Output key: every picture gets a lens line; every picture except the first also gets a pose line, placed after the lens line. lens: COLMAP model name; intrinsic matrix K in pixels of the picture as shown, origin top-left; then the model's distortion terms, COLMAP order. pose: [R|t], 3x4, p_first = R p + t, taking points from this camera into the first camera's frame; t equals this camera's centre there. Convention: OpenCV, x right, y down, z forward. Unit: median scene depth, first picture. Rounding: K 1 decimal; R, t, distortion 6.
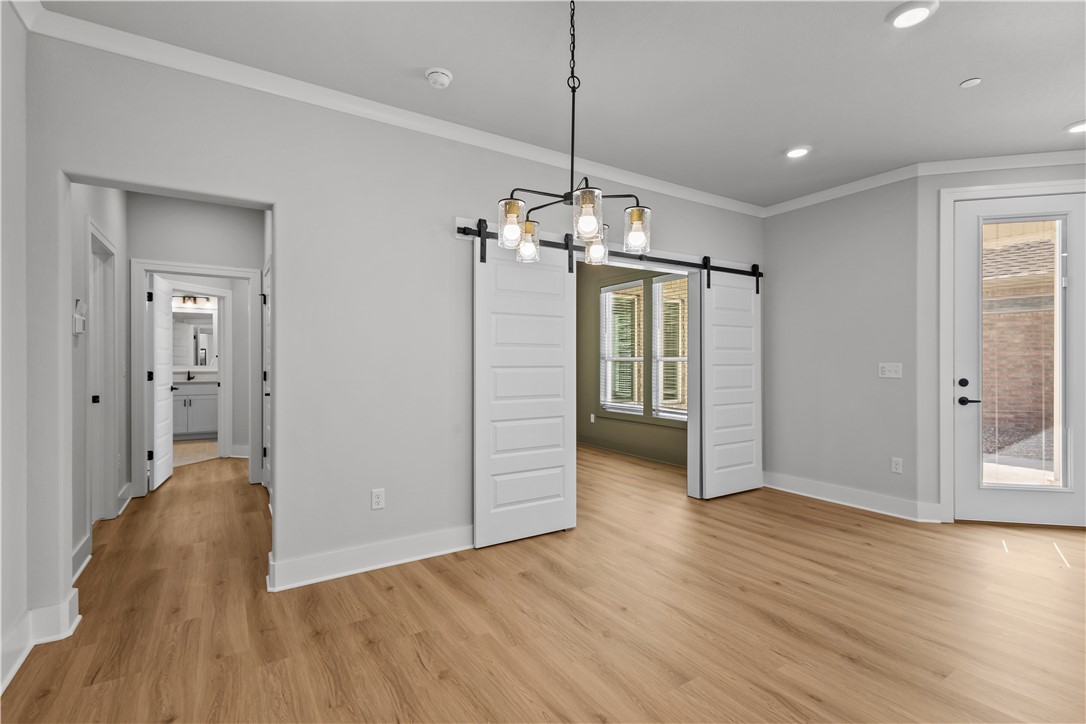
lens RADIAL K [[500.9, 0, 546.6], [0, 500.9, 365.2], [0, 0, 1]] dist [0.000386, -0.000229]
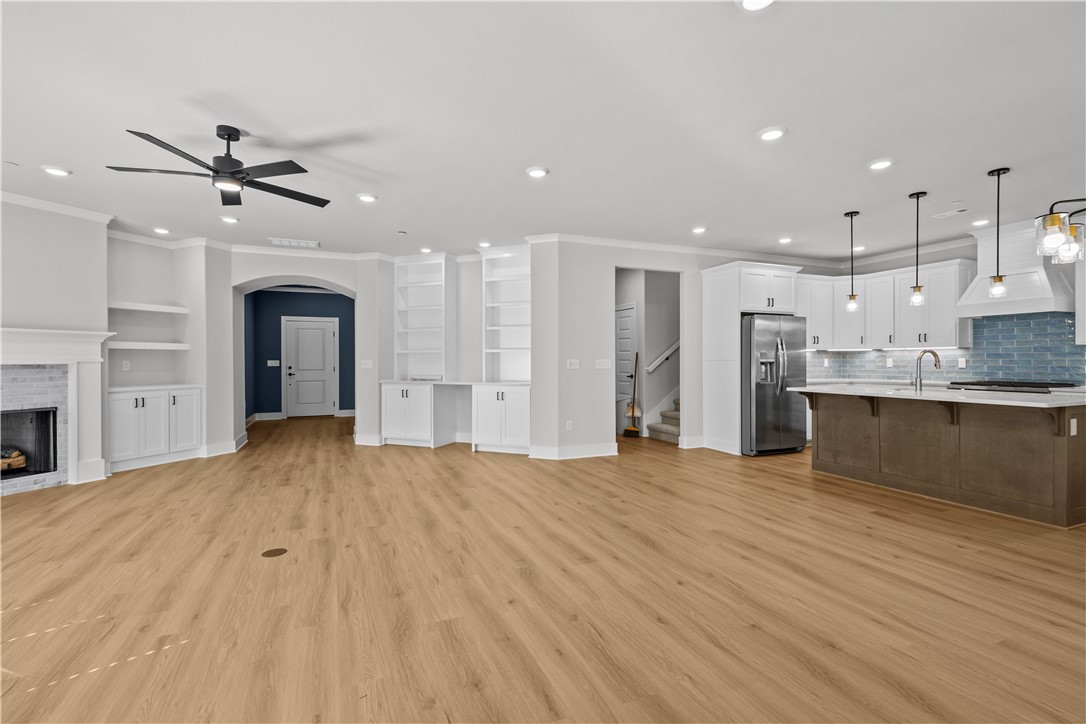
lens RADIAL K [[499.8, 0, 544.0], [0, 499.8, 360.2], [0, 0, 1]] dist [0.011641, -0.001125]
pose [[-0.986306, 0.005119, 0.164848, 0.552311], [0.005834, 0.999976, 0.003849, -0.003503], [-0.164825, 0.004758, -0.986311, 1.145114]]
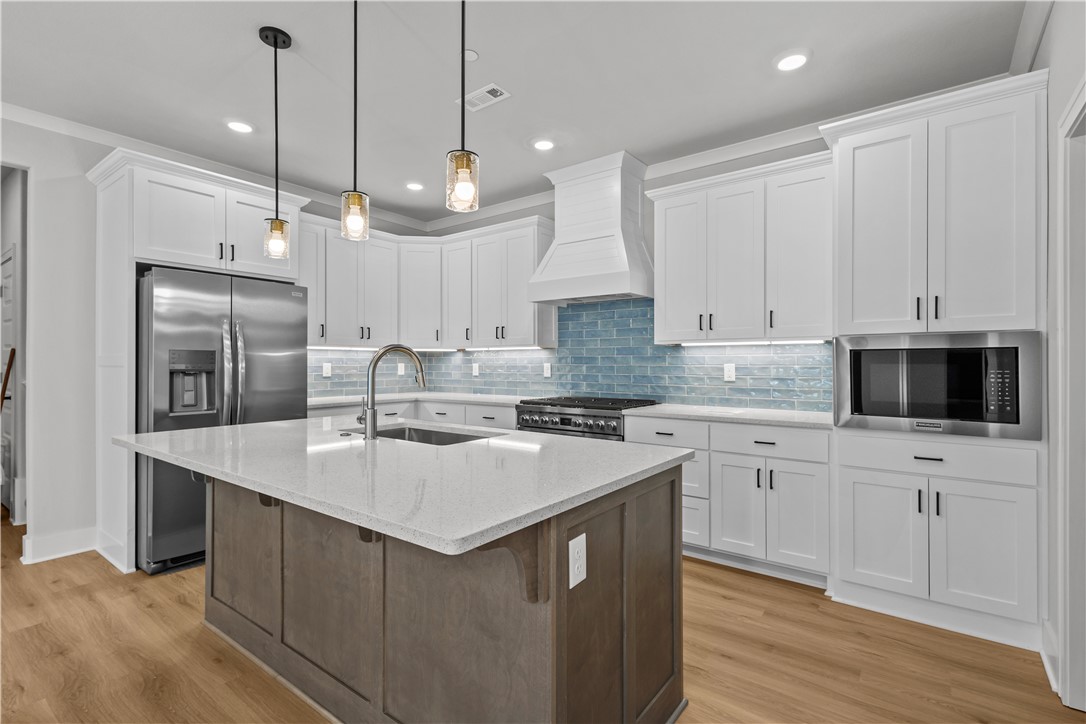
lens RADIAL K [[506.1, 0, 543.0], [0, 506.1, 362.0], [0, 0, 1]] dist [0.014056, 0.000058]
pose [[-0.937434, 0.000631, -0.348161, -0.131381], [-0.000228, 0.999997, 0.002426, -0.001256], [0.348162, 0.002354, -0.937431, 0.355149]]
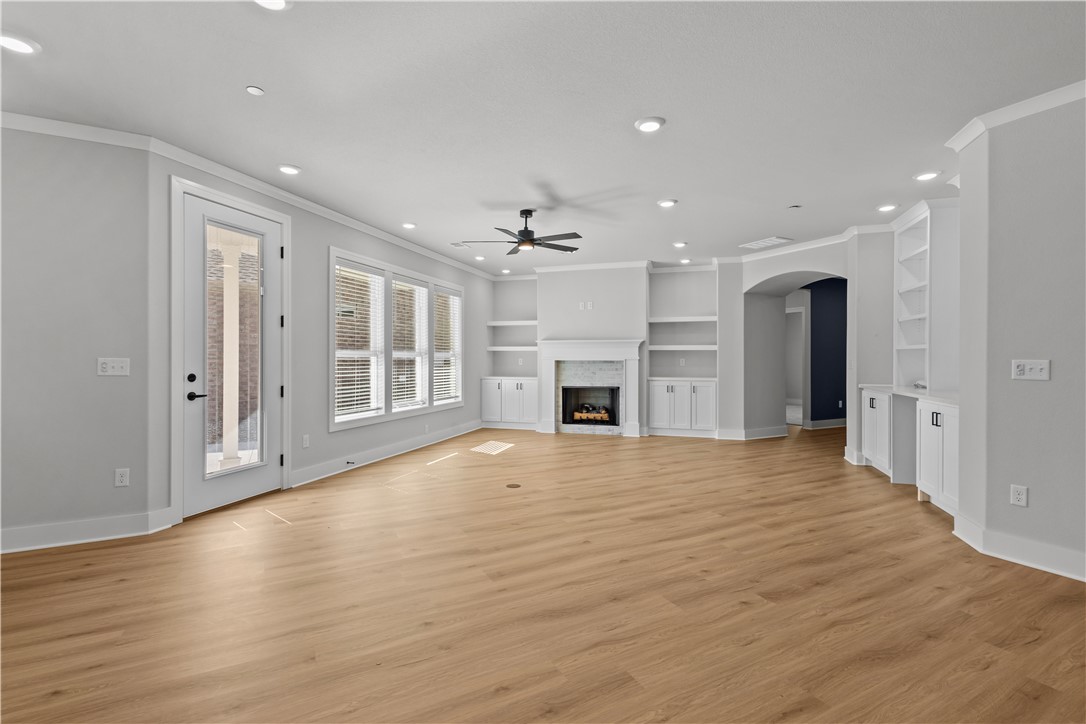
lens RADIAL K [[499.8, 0, 544.0], [0, 499.8, 360.2], [0, 0, 1]] dist [0.011641, -0.001125]
pose [[0.076351, -0.001538, 0.997080, -0.110640], [0.001833, 0.999997, 0.001402, -0.000704], [-0.997079, 0.001721, 0.076354, 0.226557]]
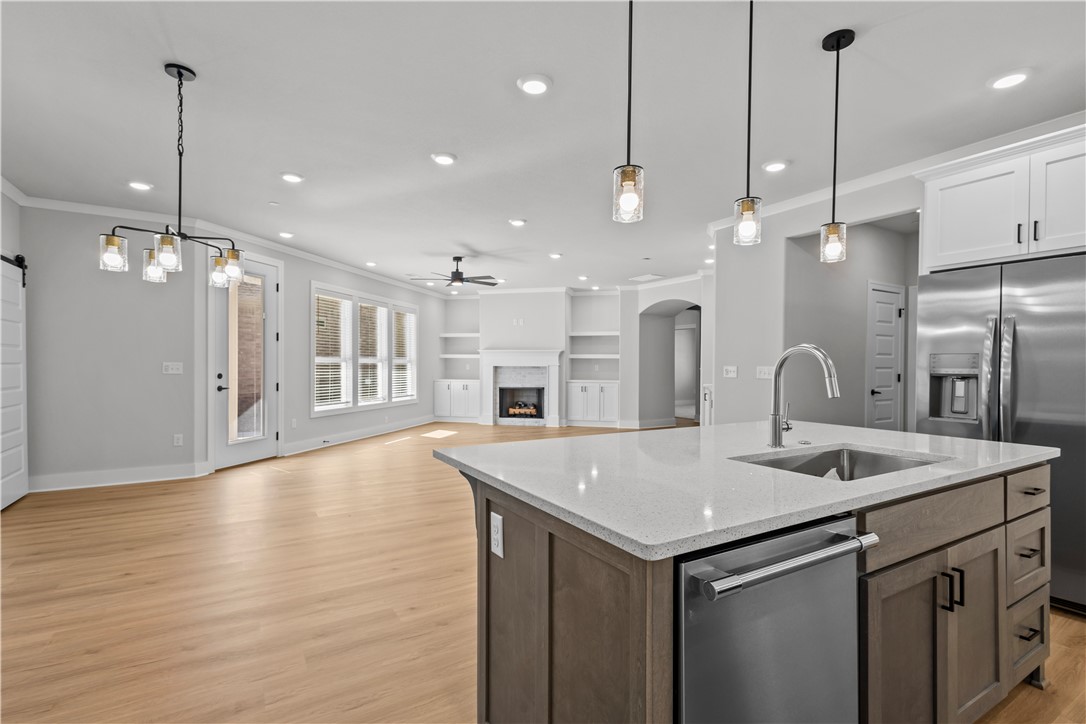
lens RADIAL K [[508.8, 0, 549.2], [0, 508.8, 369.0], [0, 0, 1]] dist [0.005280, -0.000439]
pose [[0.015130, -0.006141, 0.999867, -0.659597], [-0.002606, 0.999977, 0.006181, 0.001723], [-0.999882, -0.002699, 0.015113, 0.005785]]
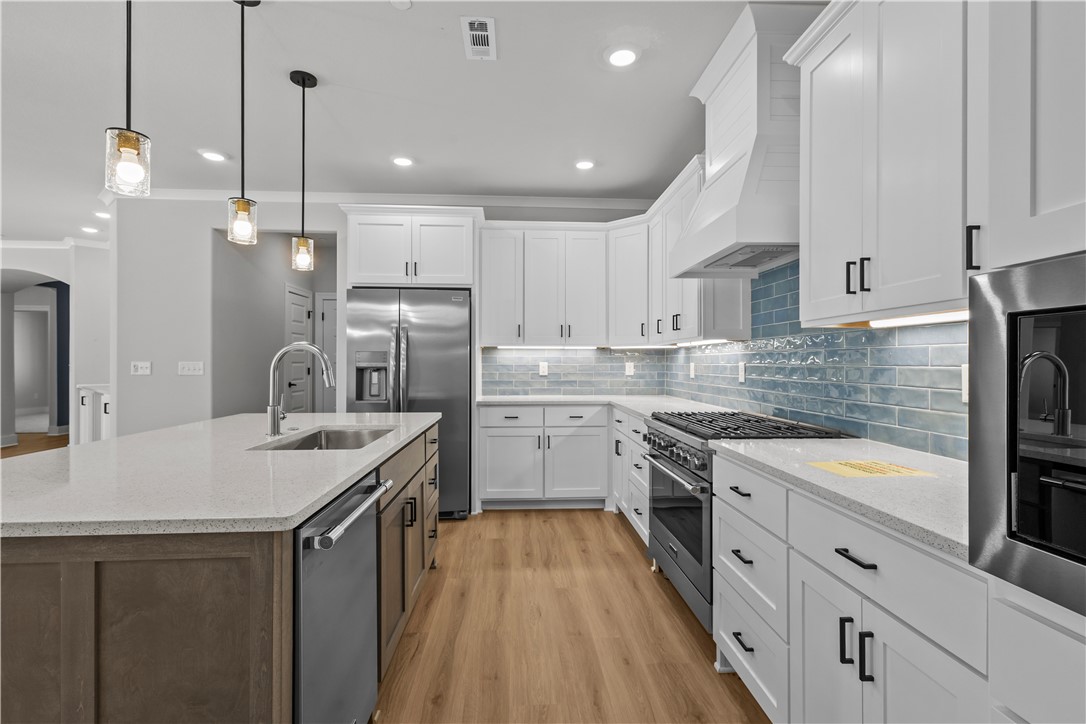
lens RADIAL K [[511.9, 0, 543.0], [0, 511.9, 362.0], [0, 0, 1]] dist [0.015597, -0.000275]
pose [[-0.874210, 0.000609, 0.485548, -0.676511], [0.001863, 0.999996, 0.002100, 0.001464], [-0.485545, 0.002740, -0.874207, 0.133538]]
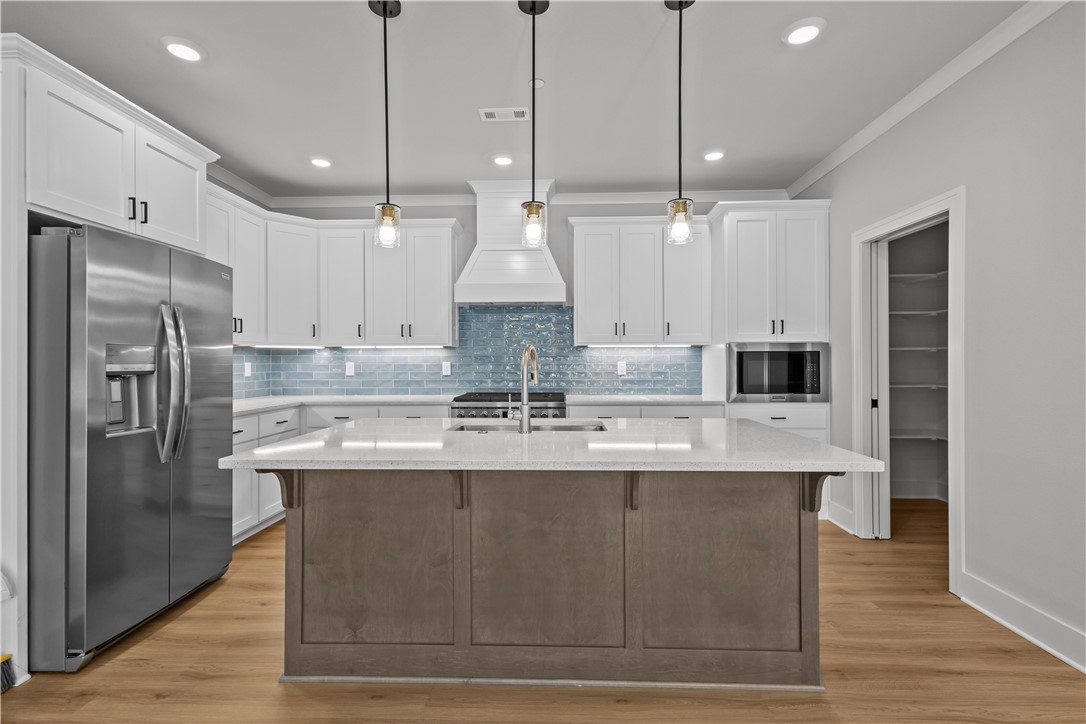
lens RADIAL K [[499.8, 0, 544.0], [0, 499.8, 360.2], [0, 0, 1]] dist [0.011641, -0.001125]
pose [[-0.565168, 0.002223, -0.824973, 0.309341], [0.001144, 0.999998, 0.001911, -0.001173], [0.824975, 0.000137, -0.565169, 0.122104]]
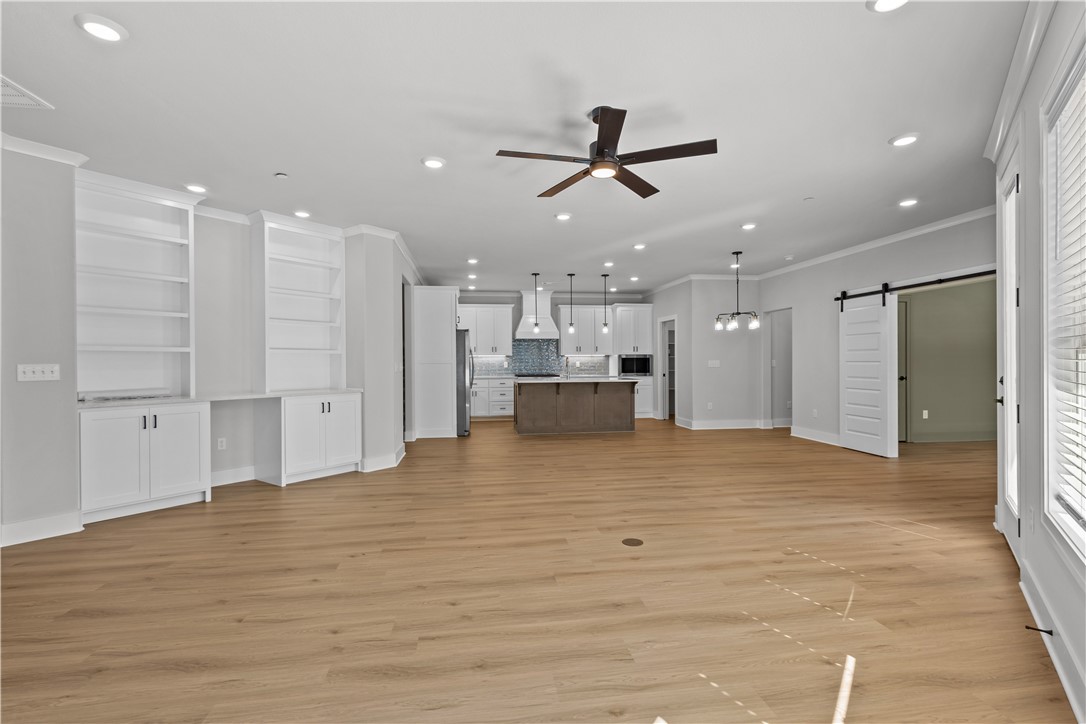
lens RADIAL K [[506.1, 0, 543.0], [0, 506.1, 362.0], [0, 0, 1]] dist [0.014056, 0.000058]
pose [[-0.406378, 0.004748, -0.913693, 2.011026], [0.003550, 0.999987, 0.003617, -0.004914], [0.913698, -0.001773, -0.406390, 0.618353]]
